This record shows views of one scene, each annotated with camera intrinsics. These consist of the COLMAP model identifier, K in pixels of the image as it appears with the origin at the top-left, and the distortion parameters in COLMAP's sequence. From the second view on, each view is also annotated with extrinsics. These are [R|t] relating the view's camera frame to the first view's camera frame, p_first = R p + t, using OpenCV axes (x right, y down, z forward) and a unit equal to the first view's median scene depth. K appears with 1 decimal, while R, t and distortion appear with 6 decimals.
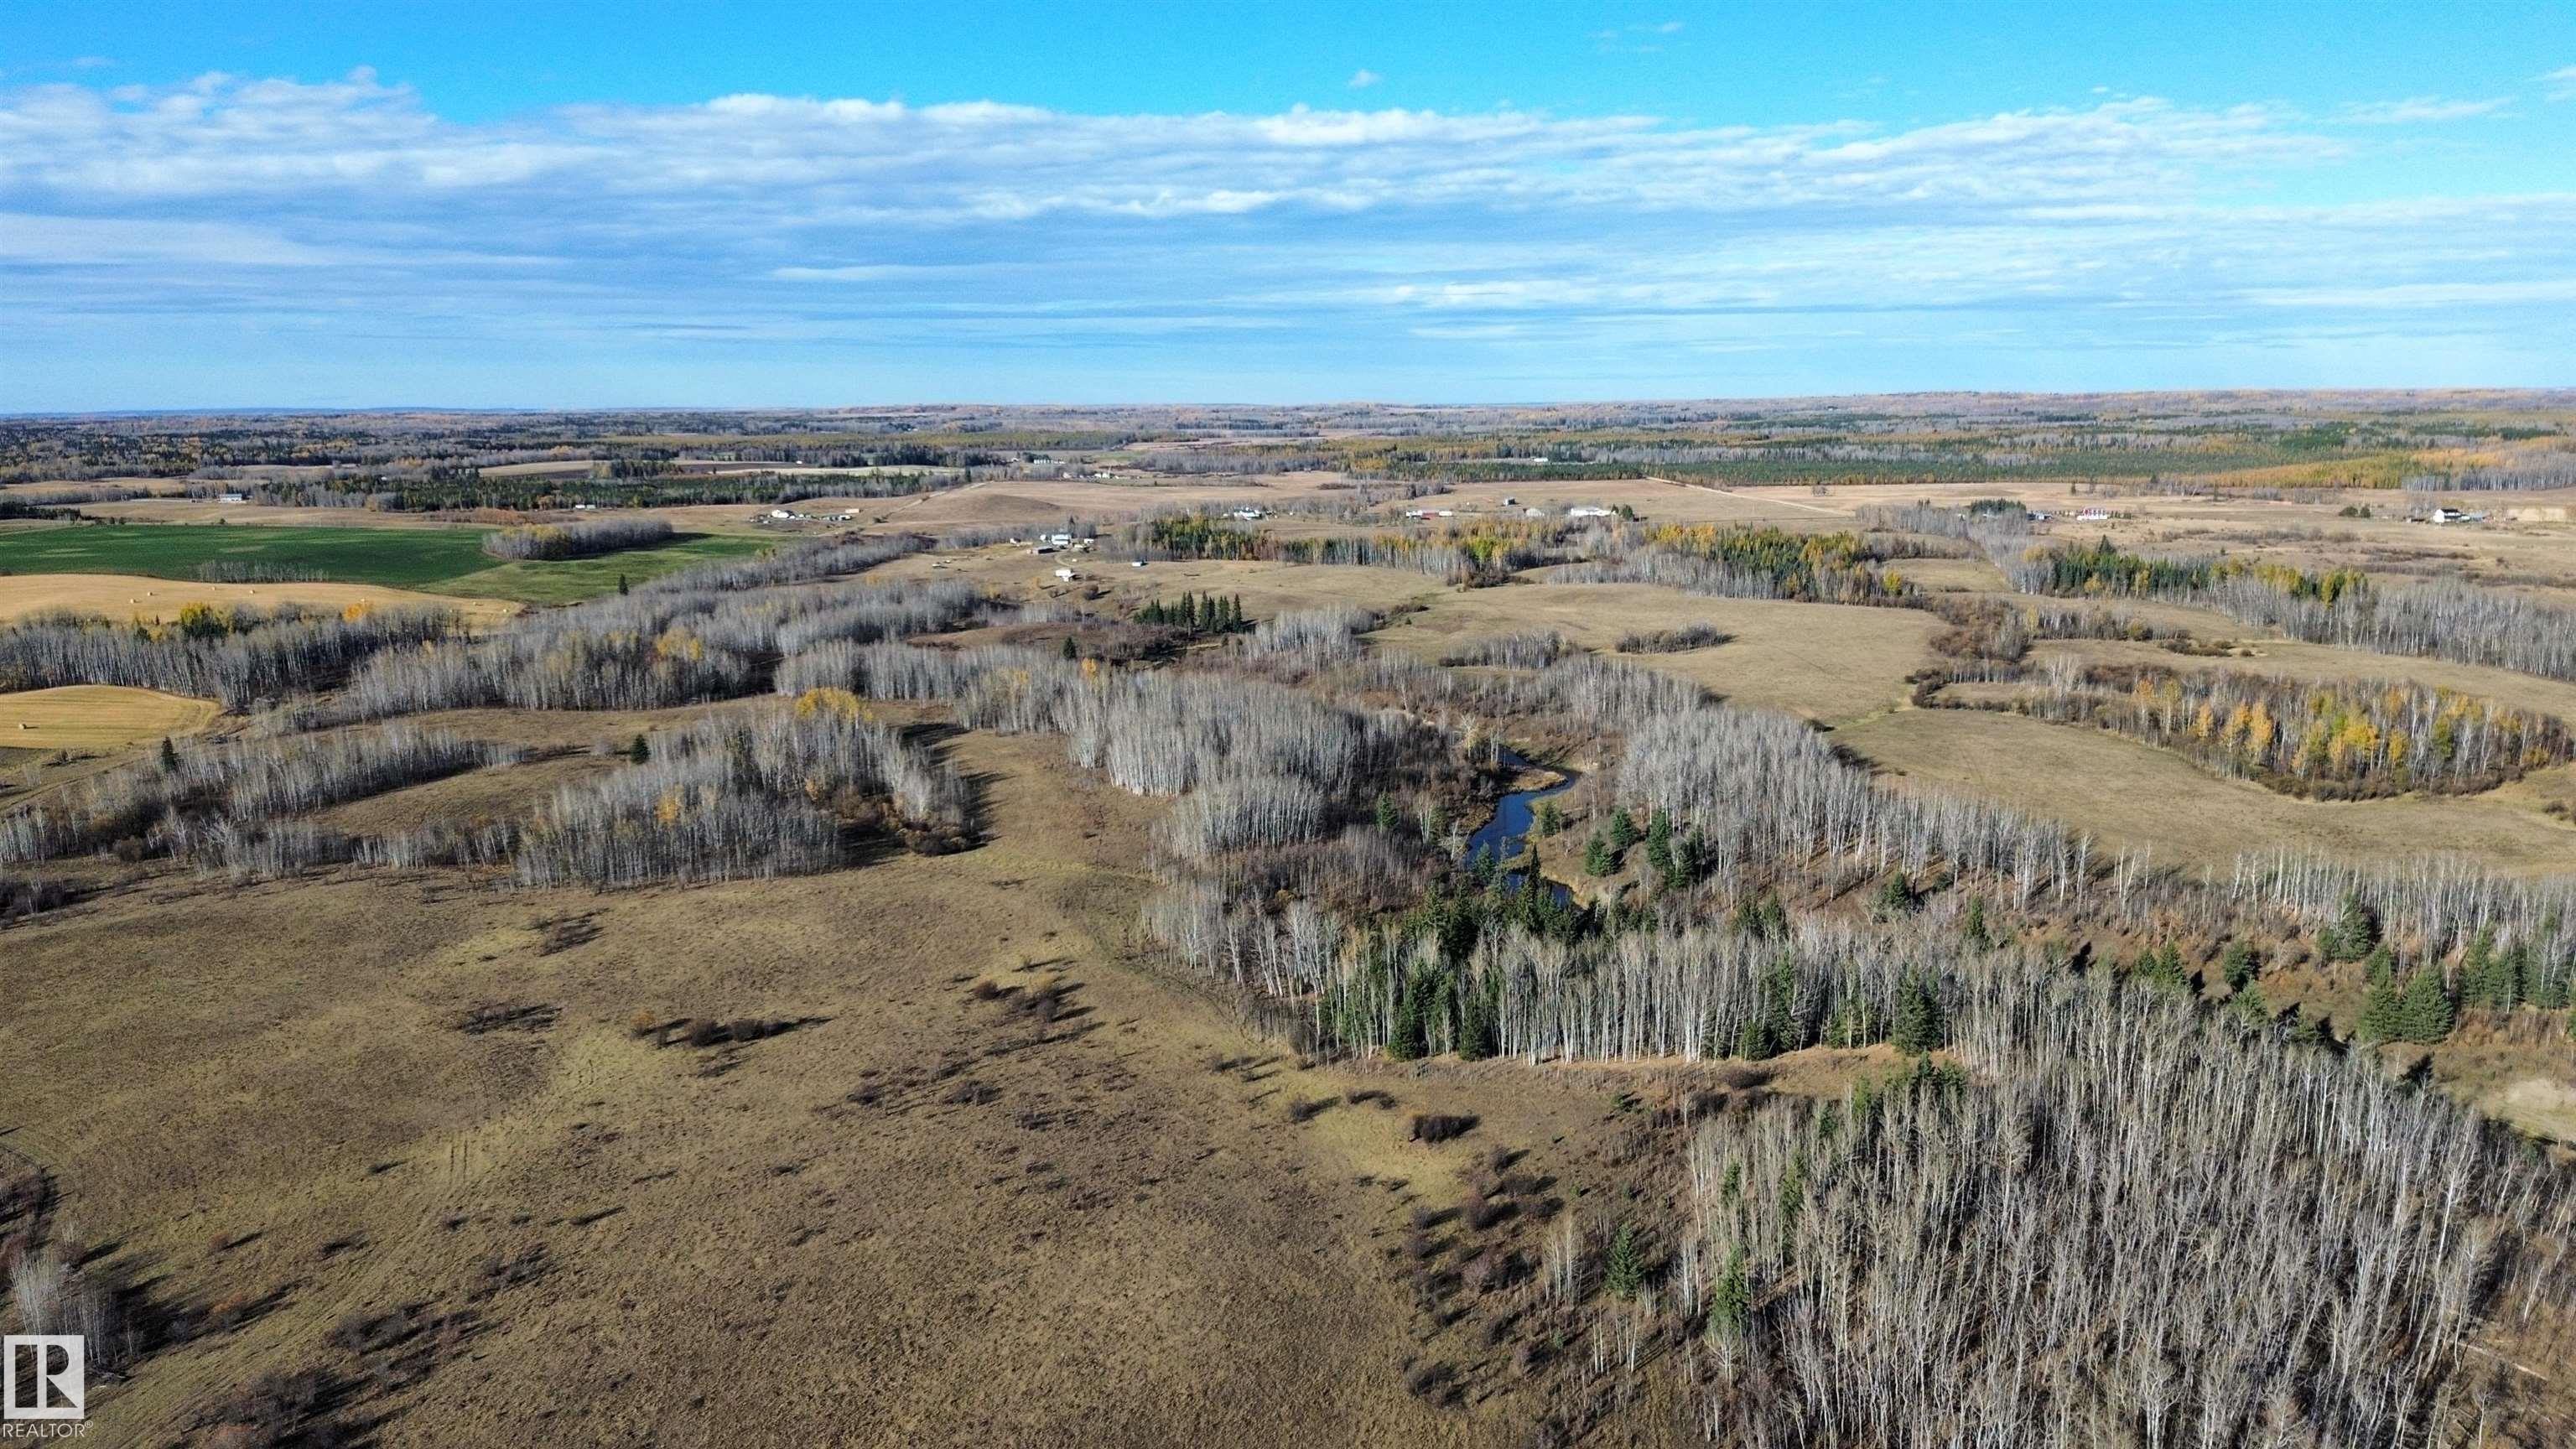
lens RADIAL K [[1812.4, 0, 1286.7], [0, 1812.4, 736.5], [0, 0, 1]] dist [0.078628, -0.075493]
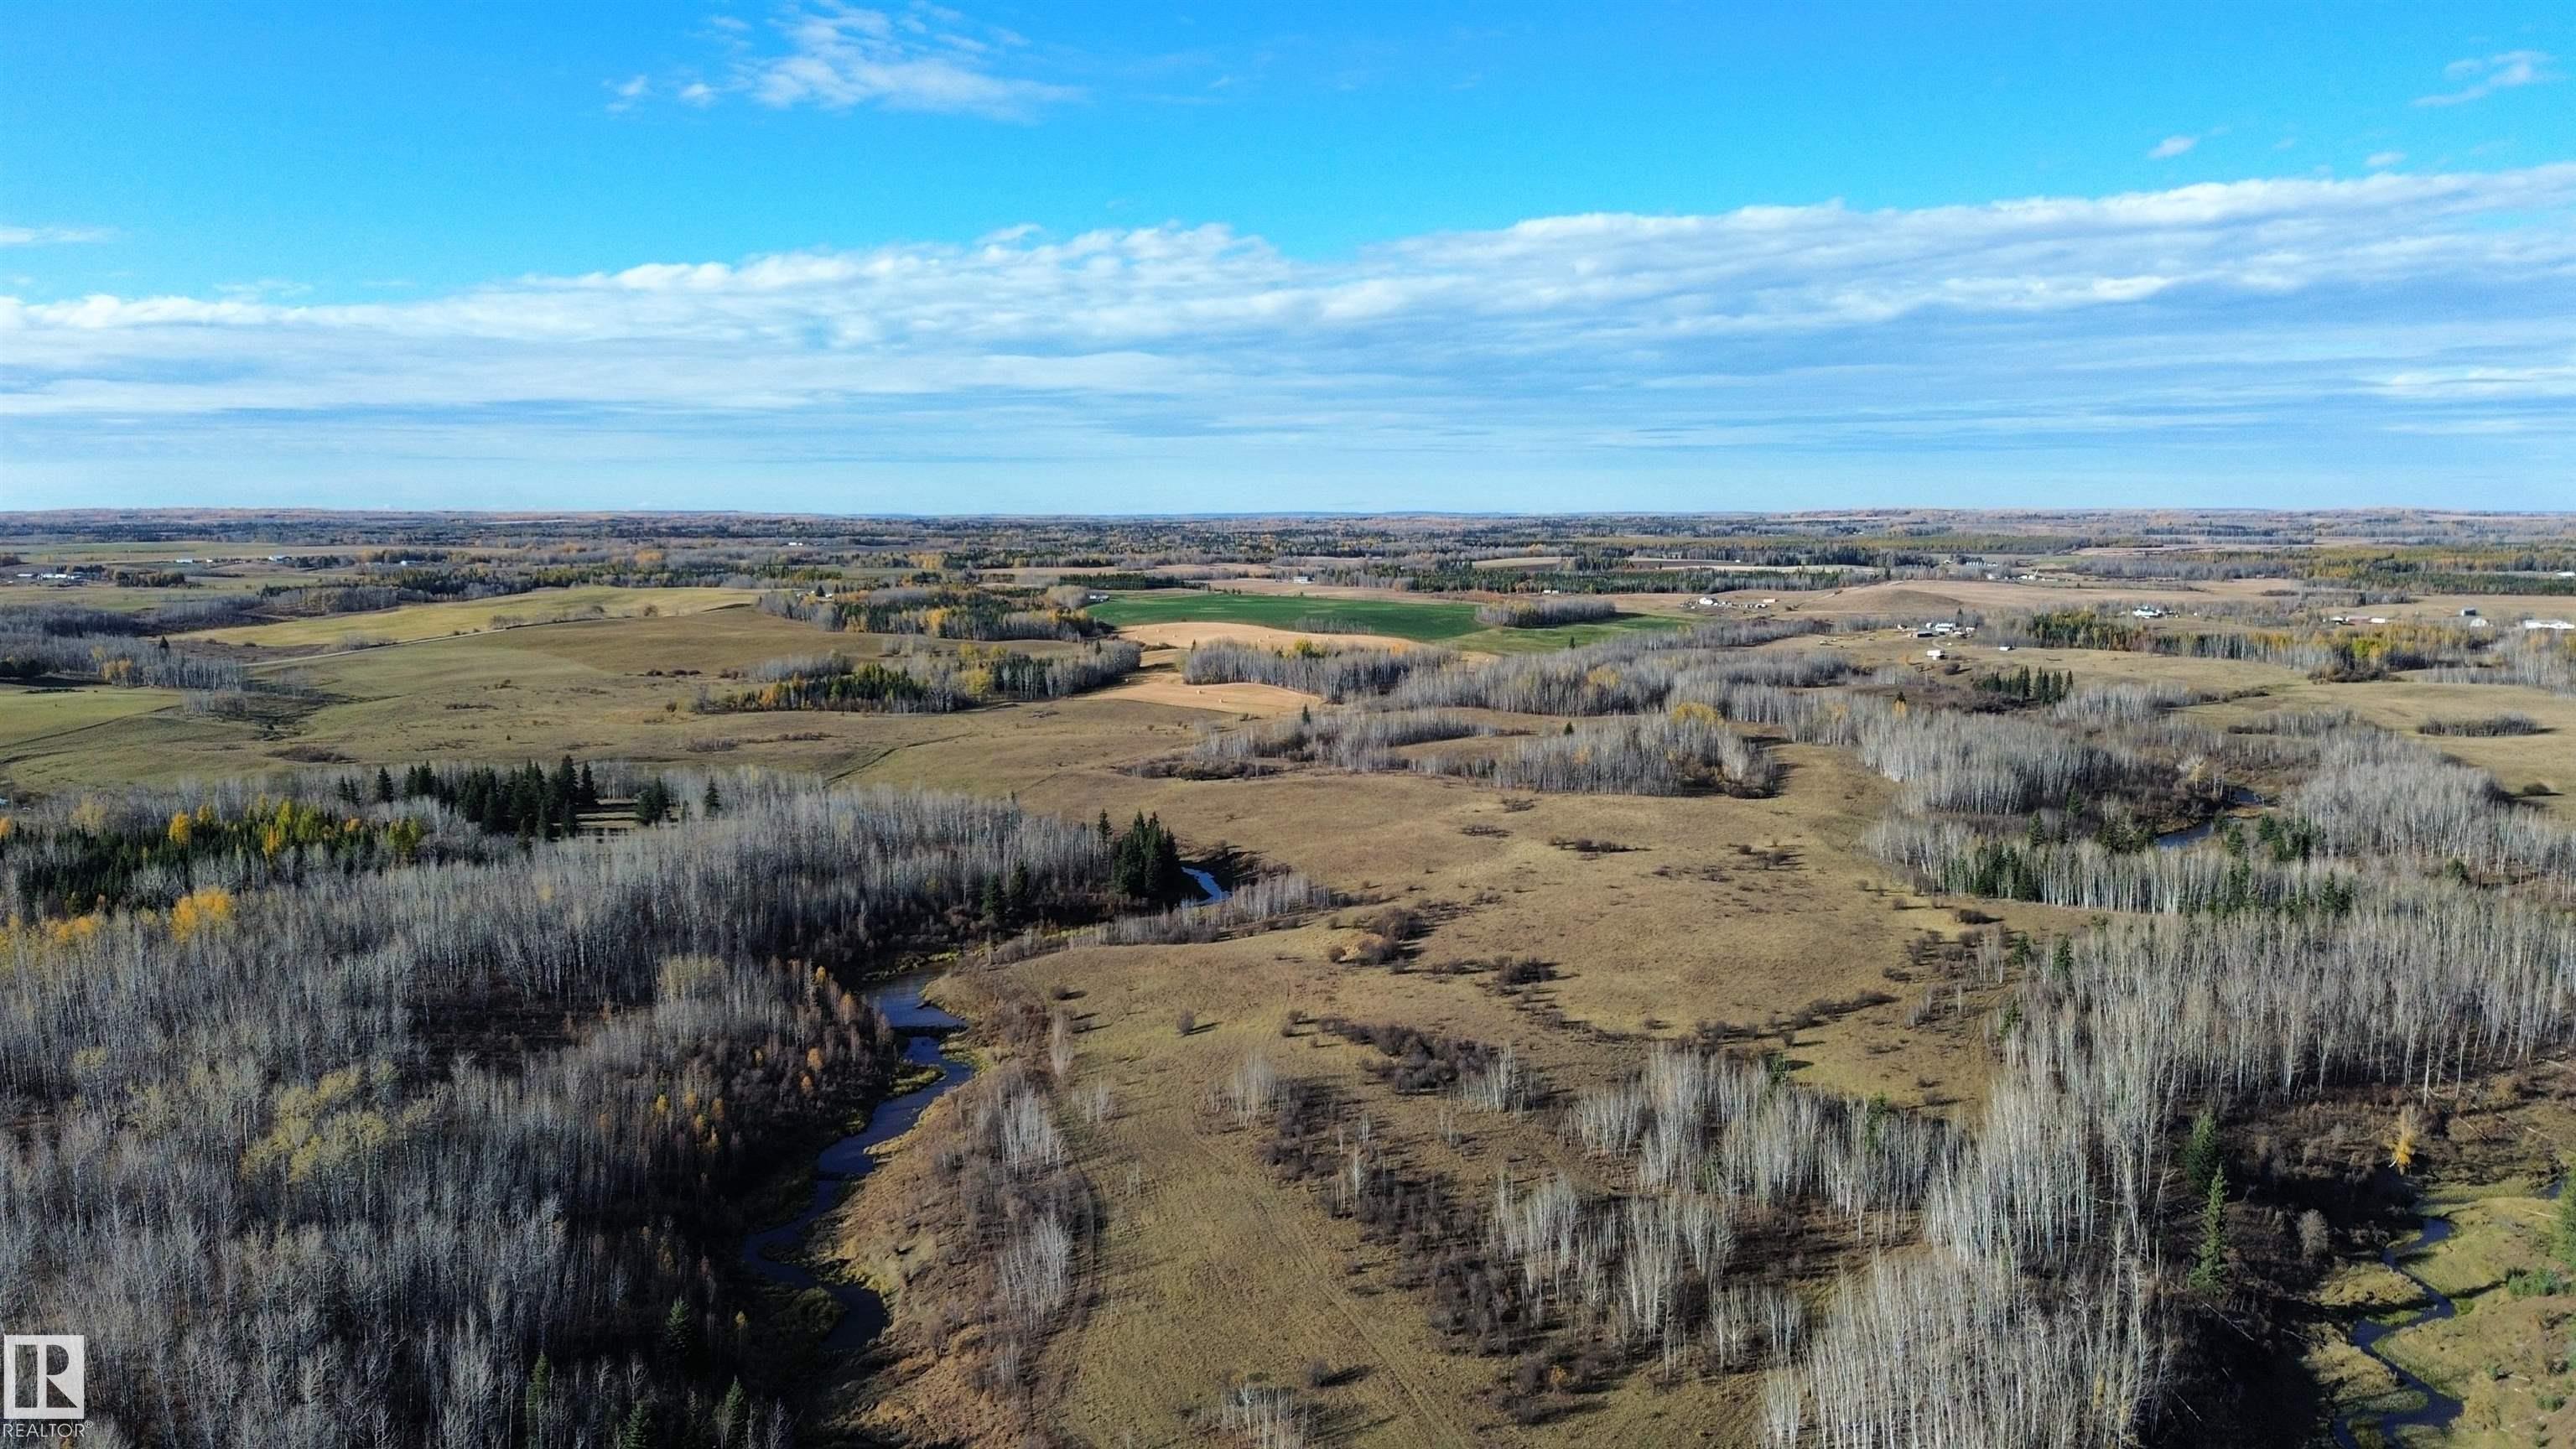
lens RADIAL K [[1809.0, 0, 1286.1], [0, 1809.0, 726.6], [0, 0, 1]] dist [0.081049, -0.083633]
pose [[0.872979, 0.068089, -0.482982, 0.086848], [-0.097267, 0.994622, -0.035591, 0.040196], [0.477961, 0.078048, 0.874907, -0.222819]]
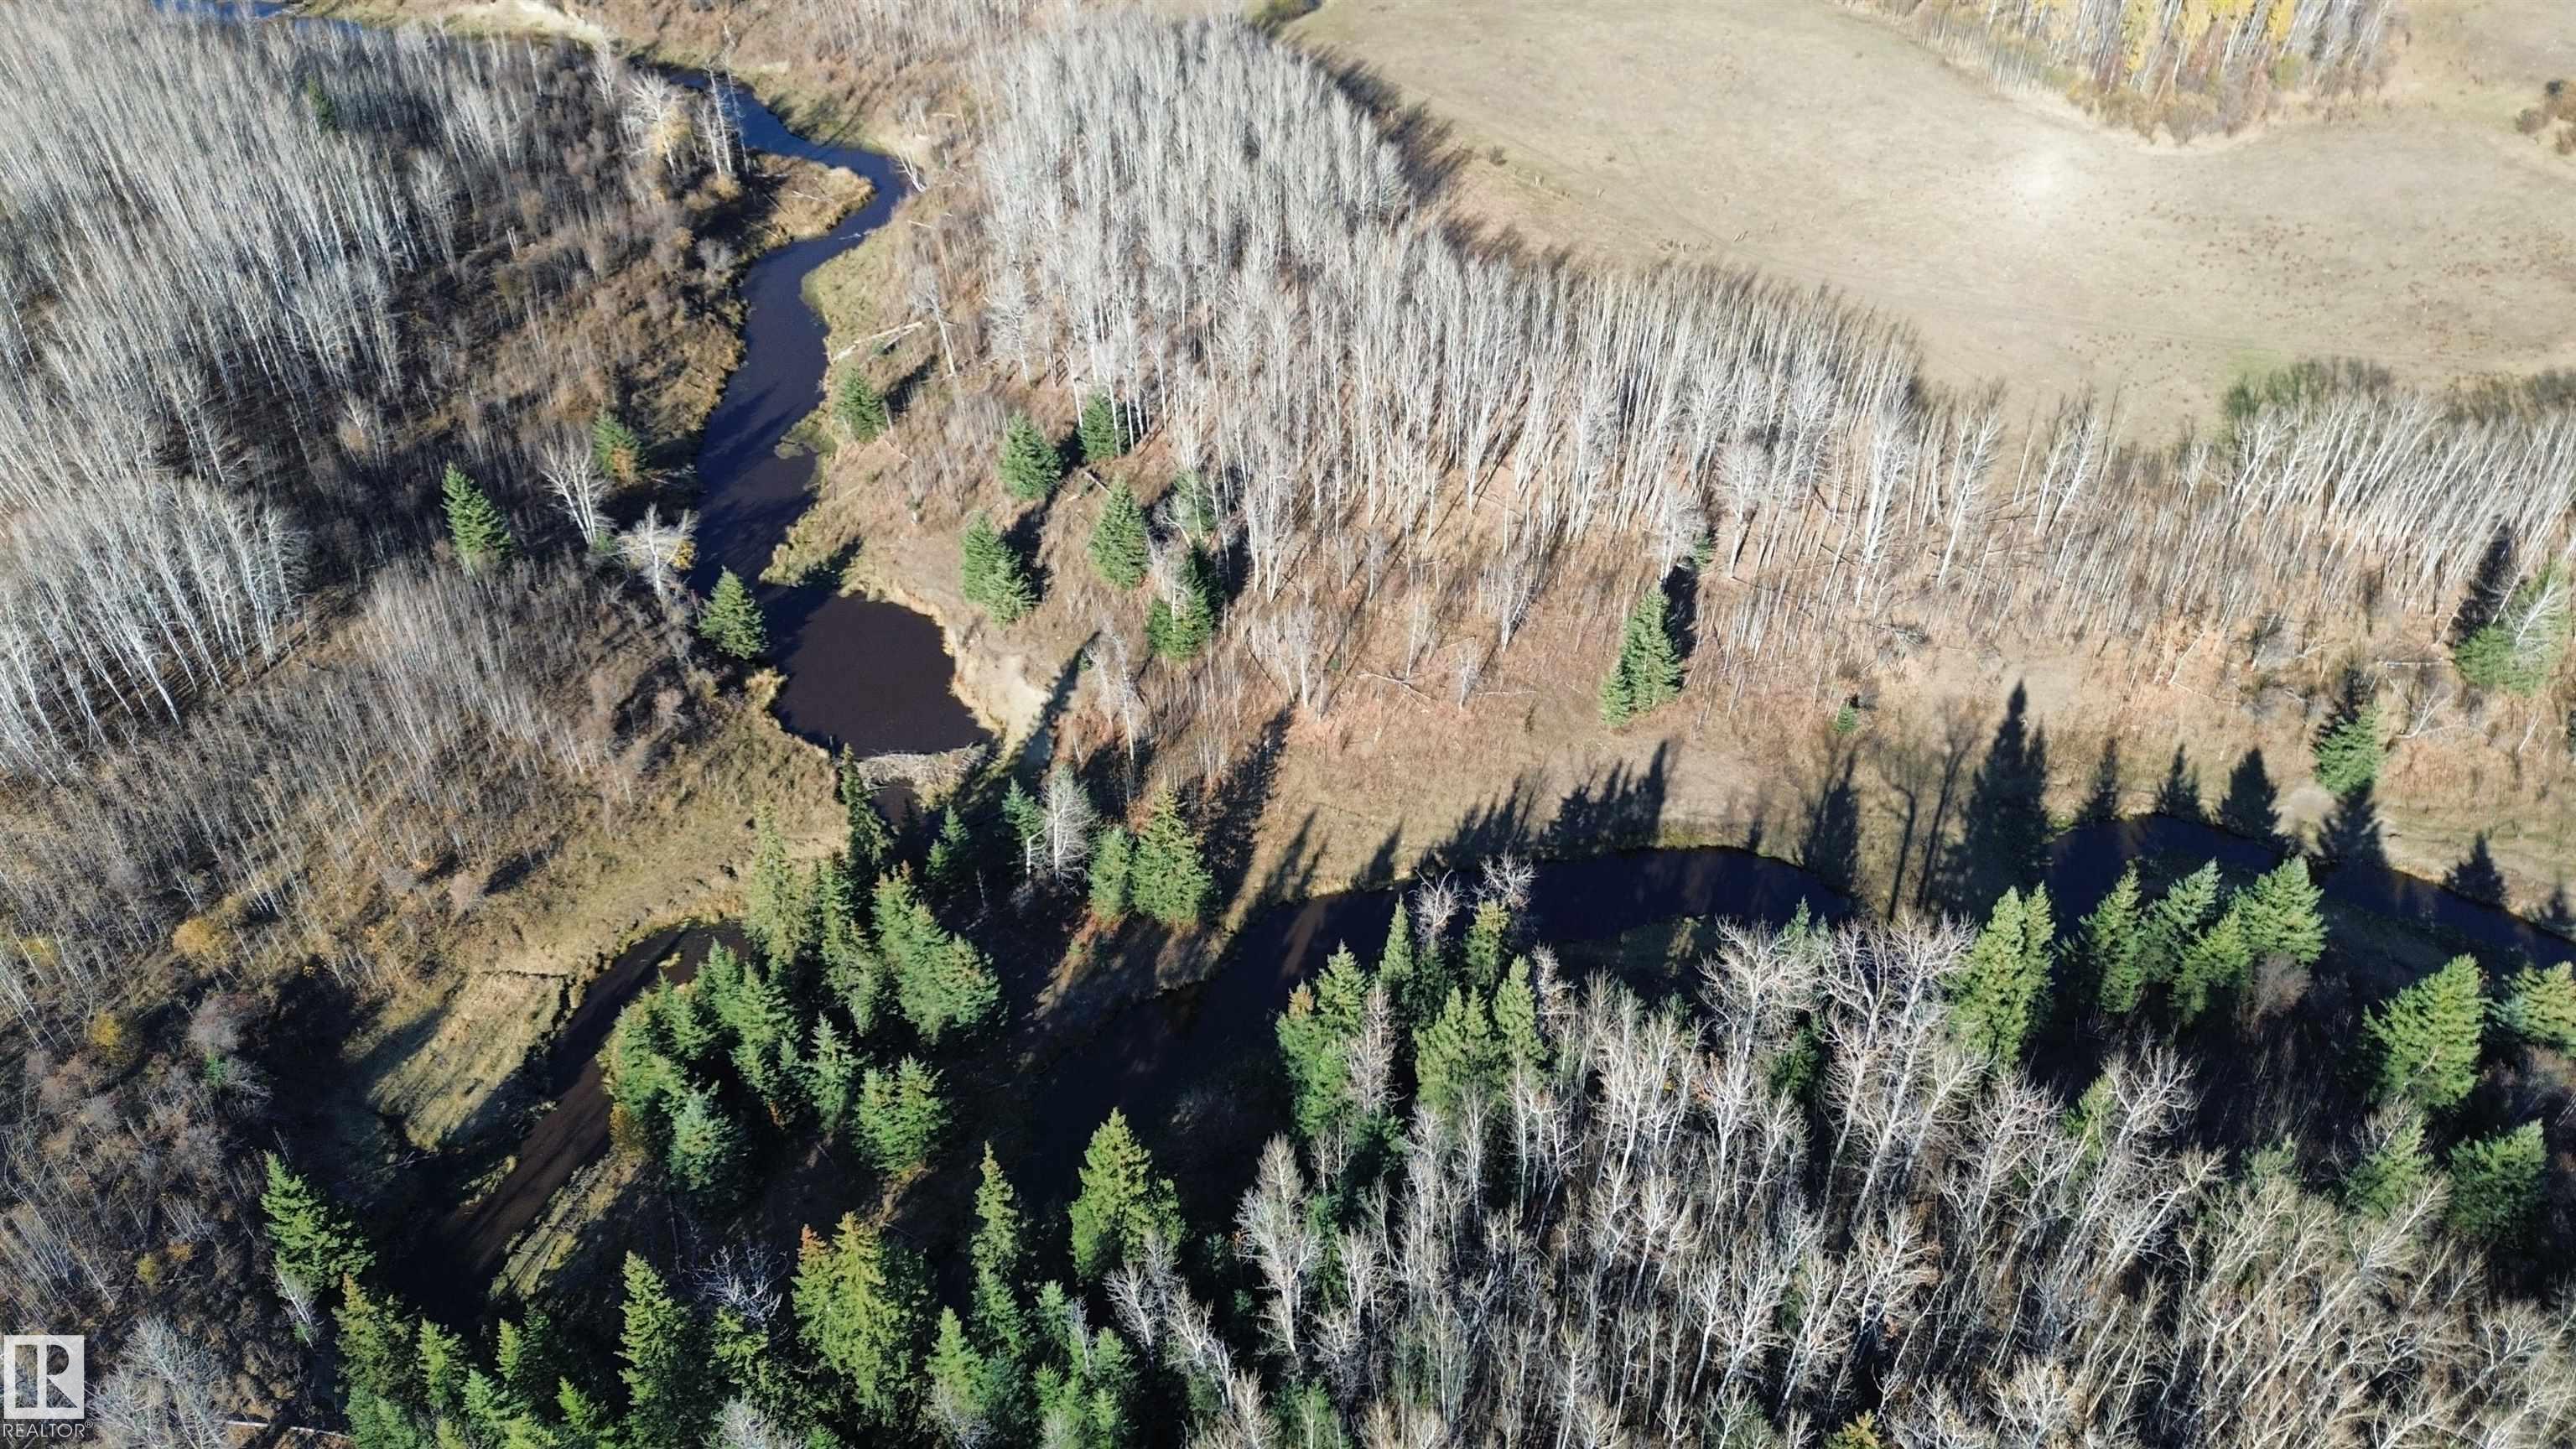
lens RADIAL K [[1793.7, 0, 1298.7], [0, 1793.7, 738.2], [0, 0, 1]] dist [0.054618, -0.044748]
pose [[0.929359, -0.238411, 0.281871, 0.044500], [0.074015, 0.868339, 0.490418, -0.045116], [-0.361681, -0.434912, 0.824645, 0.244400]]
